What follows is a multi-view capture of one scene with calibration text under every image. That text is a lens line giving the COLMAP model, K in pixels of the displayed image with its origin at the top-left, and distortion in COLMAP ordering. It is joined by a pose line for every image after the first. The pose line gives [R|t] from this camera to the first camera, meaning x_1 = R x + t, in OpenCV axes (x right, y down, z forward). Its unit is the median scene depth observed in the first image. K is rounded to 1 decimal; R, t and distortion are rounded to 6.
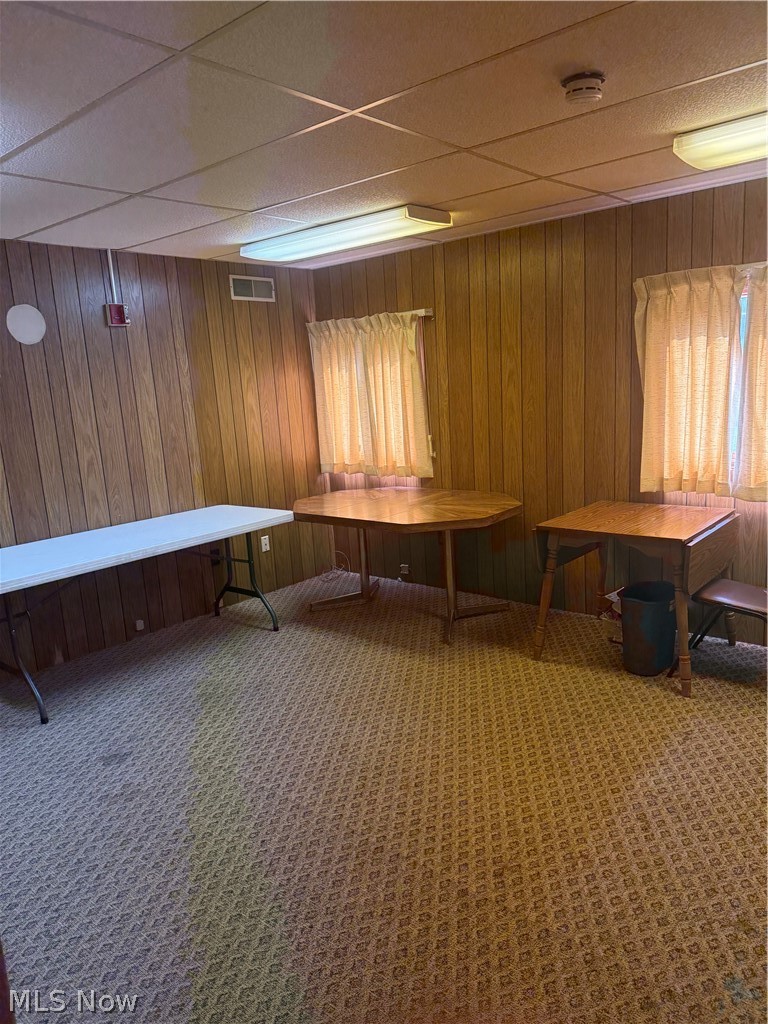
lens RADIAL K [[721.7, 0, 375.4], [0, 721.7, 509.0], [0, 0, 1]] dist [0.034806, -0.046806]
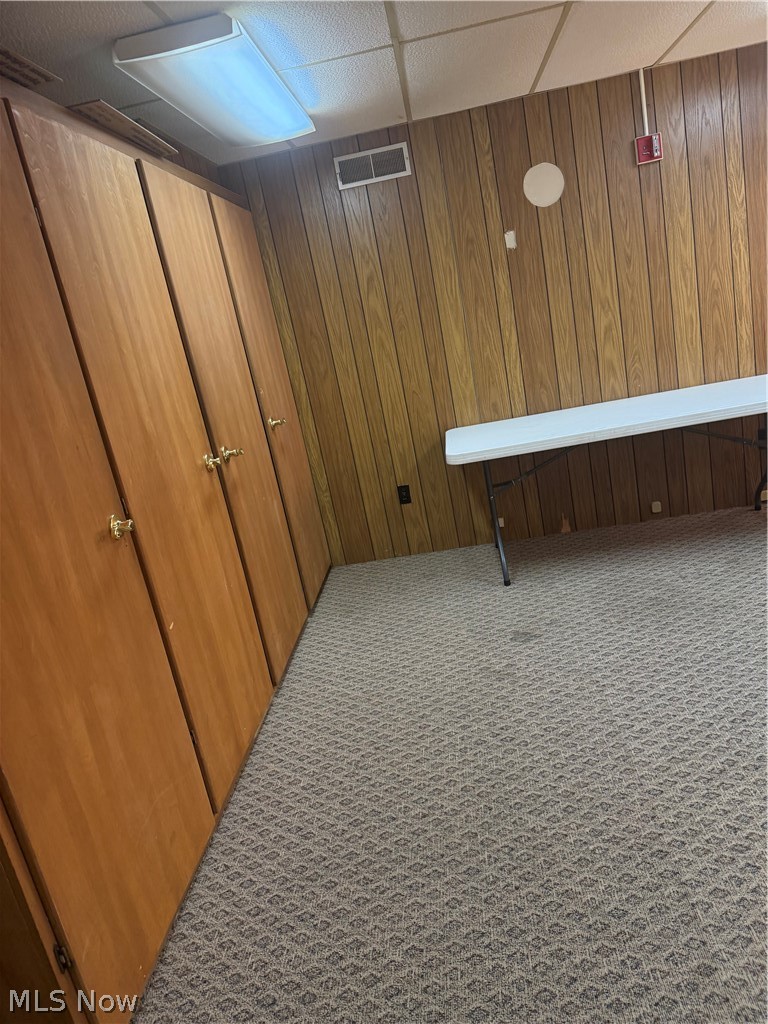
lens RADIAL K [[721.7, 0, 384.3], [0, 721.7, 512.2], [0, 0, 1]] dist [0.034806, -0.046806]
pose [[0.598034, 0.166606, -0.783963, 0.245329], [-0.001650, 0.978409, 0.206671, -0.029529], [0.801469, -0.122303, 0.585396, 0.235103]]
